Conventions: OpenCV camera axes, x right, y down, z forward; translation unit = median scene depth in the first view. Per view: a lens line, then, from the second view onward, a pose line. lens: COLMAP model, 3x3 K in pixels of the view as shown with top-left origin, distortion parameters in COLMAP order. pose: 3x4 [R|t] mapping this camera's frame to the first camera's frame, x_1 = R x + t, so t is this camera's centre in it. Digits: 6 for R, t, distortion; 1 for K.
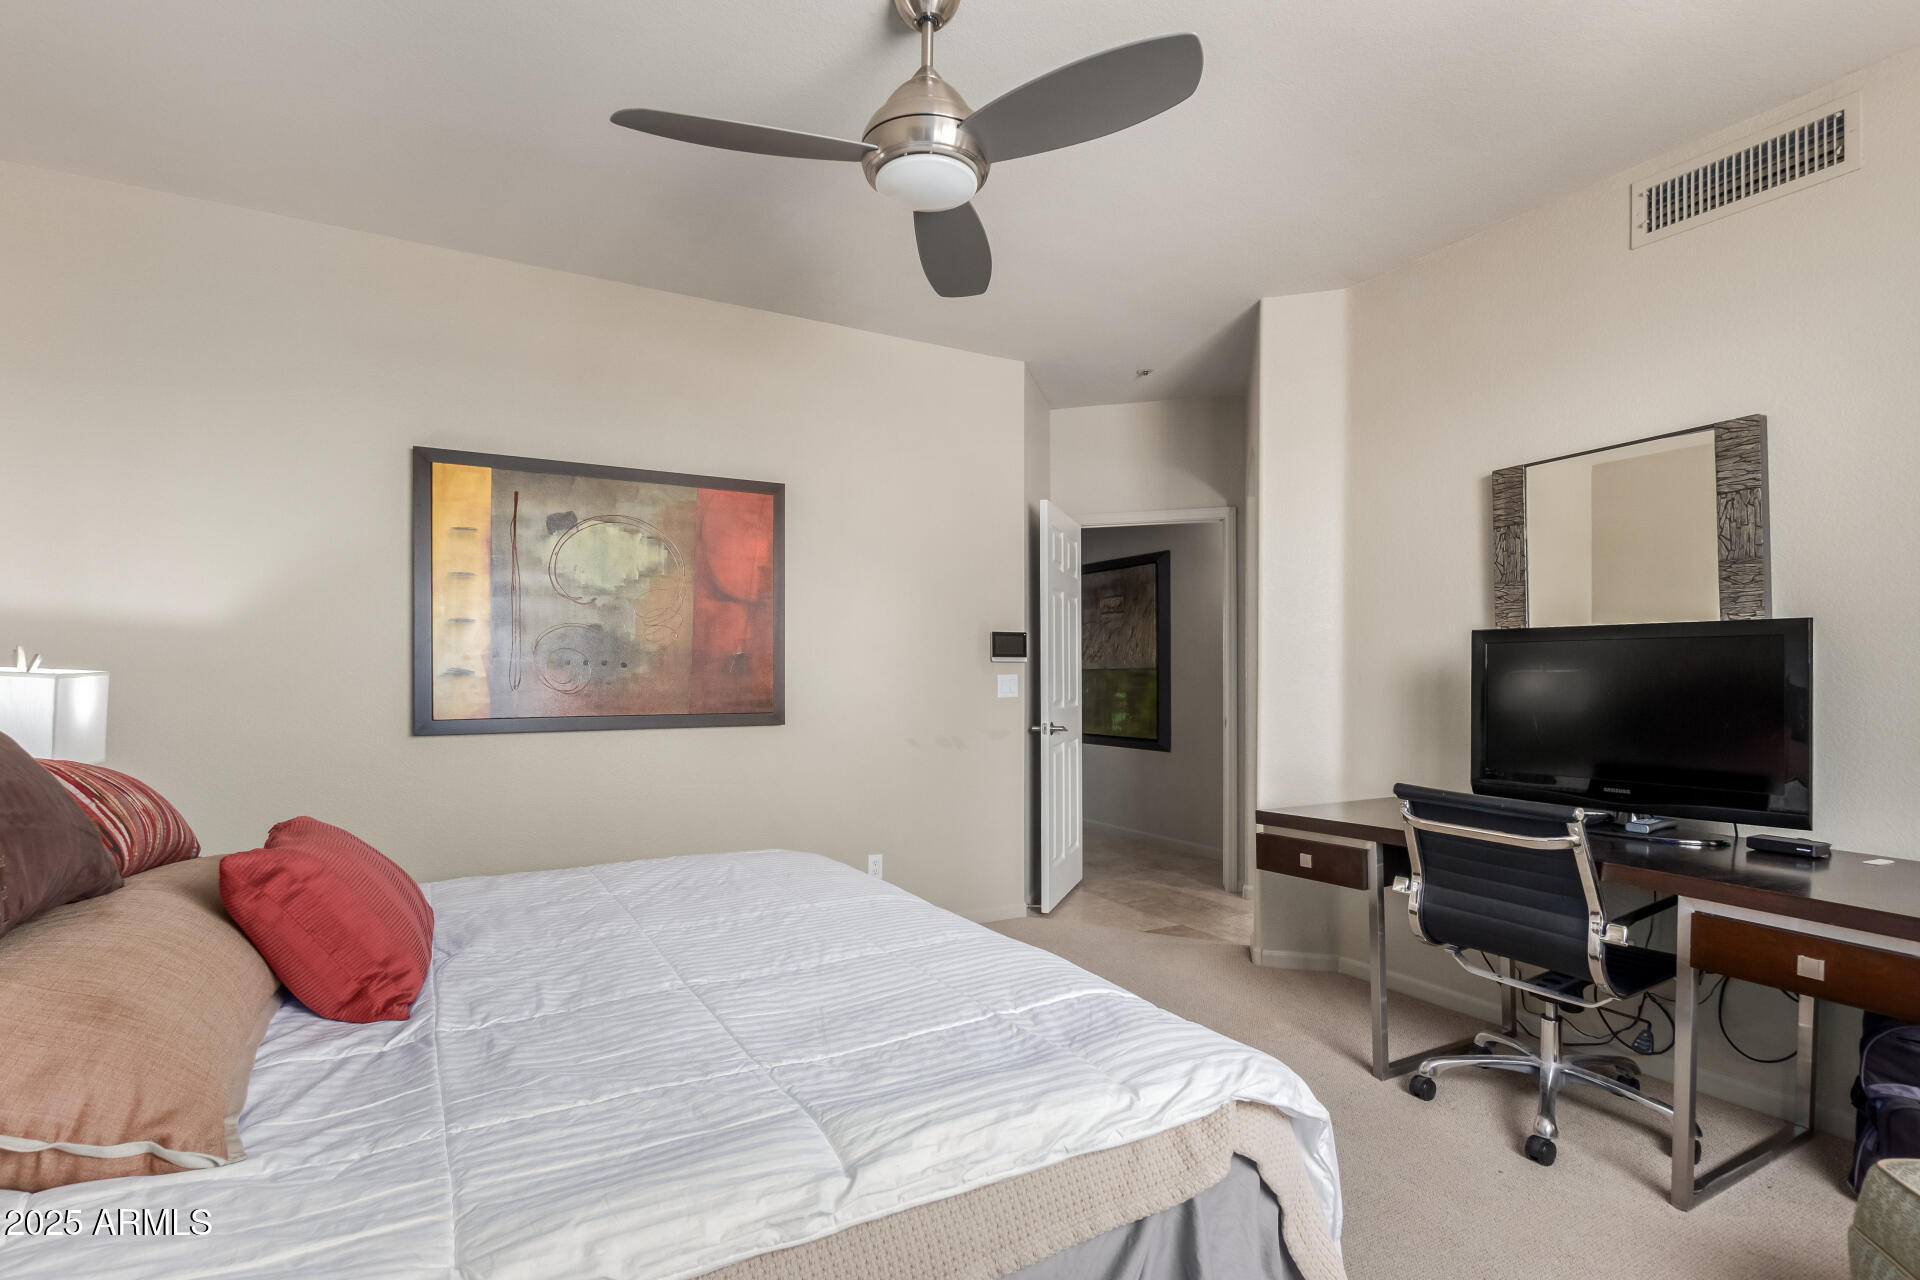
lens RADIAL K [[900.2, 0, 934.8], [0, 900.2, 676.5], [0, 0, 1]] dist [0.003432, -0.000402]
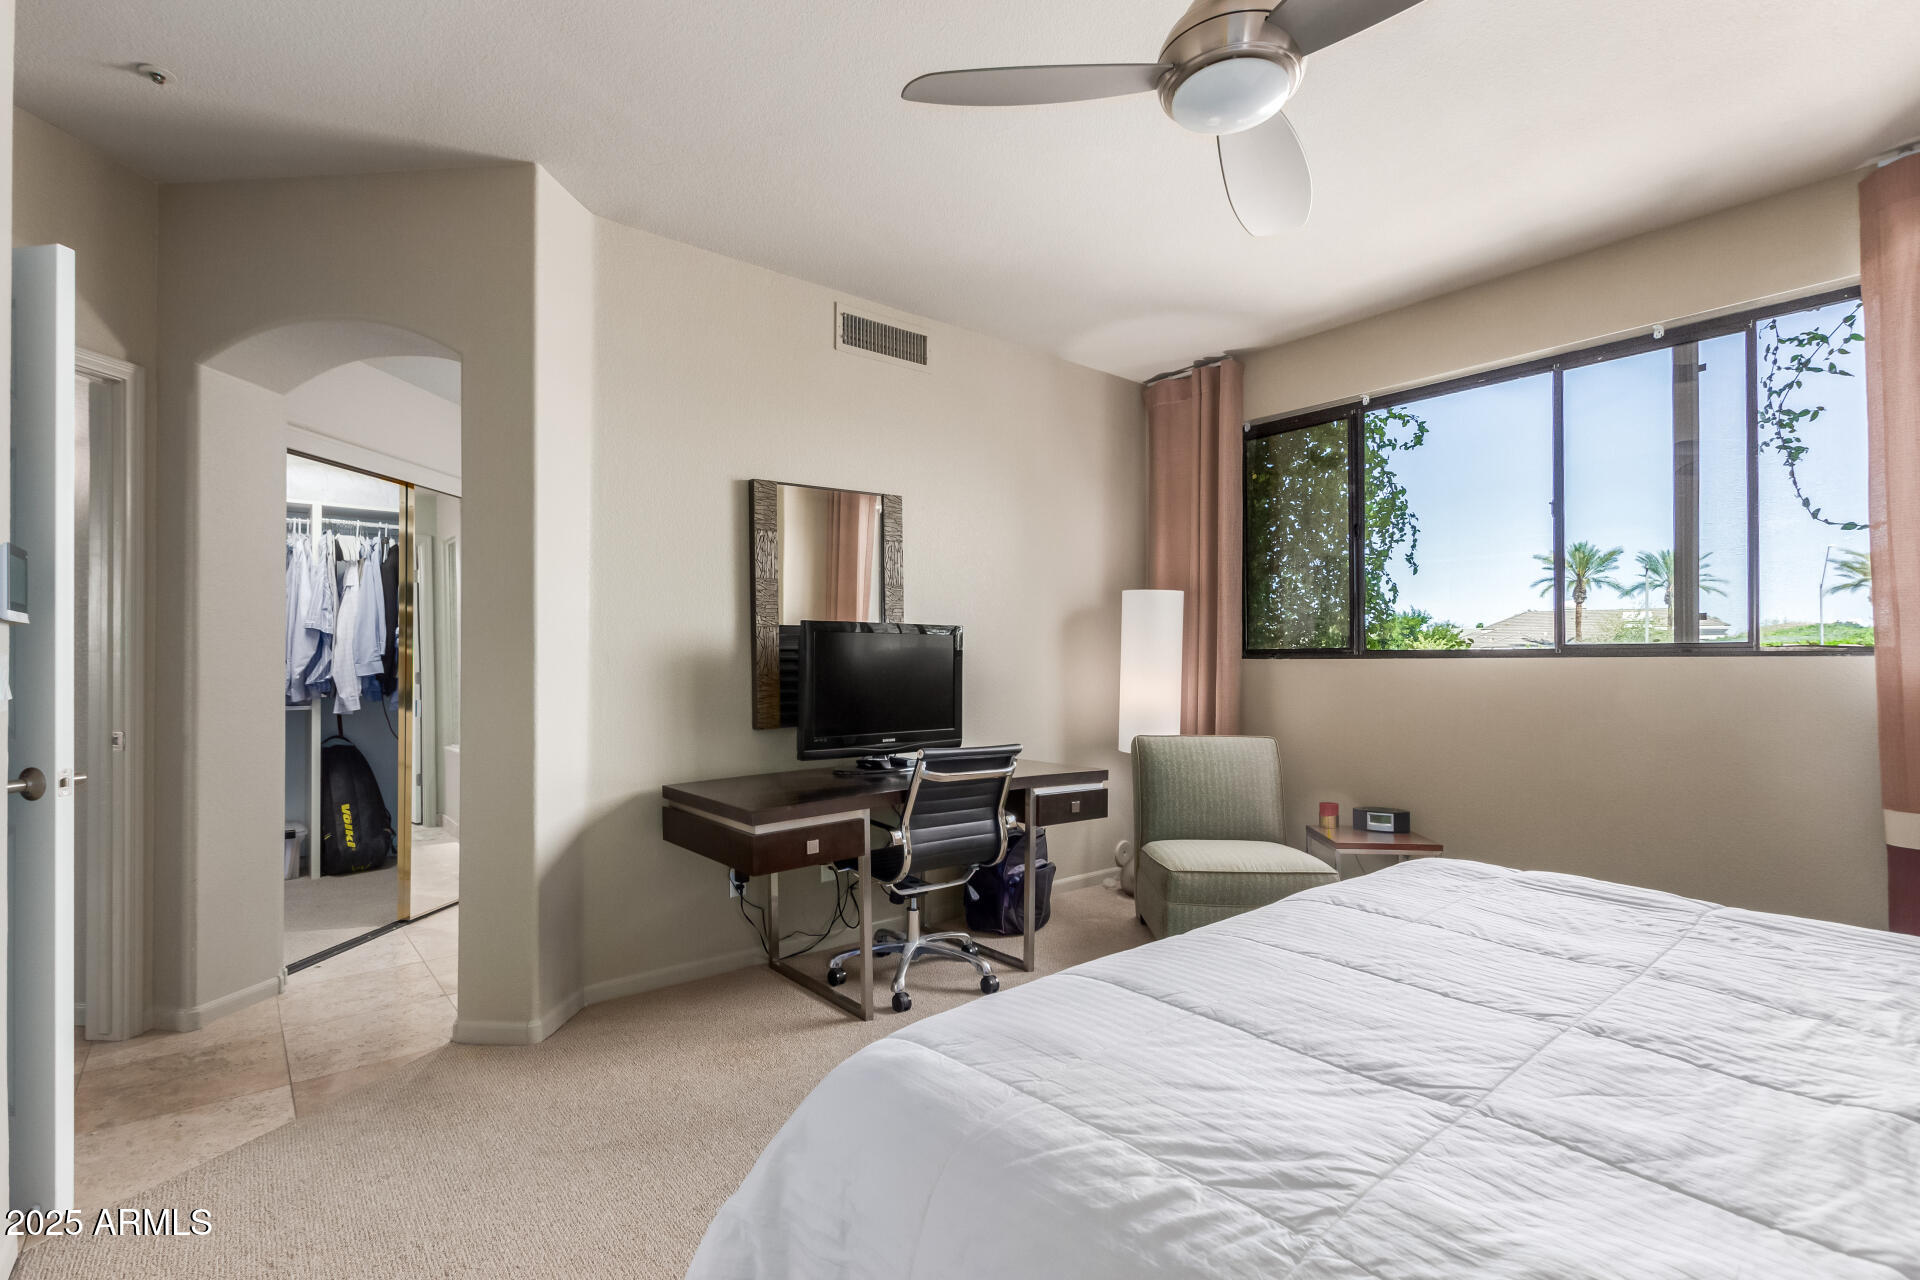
lens RADIAL K [[900.2, 0, 960.9], [0, 900.2, 649.7], [0, 0, 1]] dist [0.003432, -0.000402]
pose [[-0.186398, 0.007112, 0.982449, -0.661710], [-0.001910, 0.999969, -0.007601, -0.004448], [-0.982472, -0.003293, -0.186379, 1.158869]]
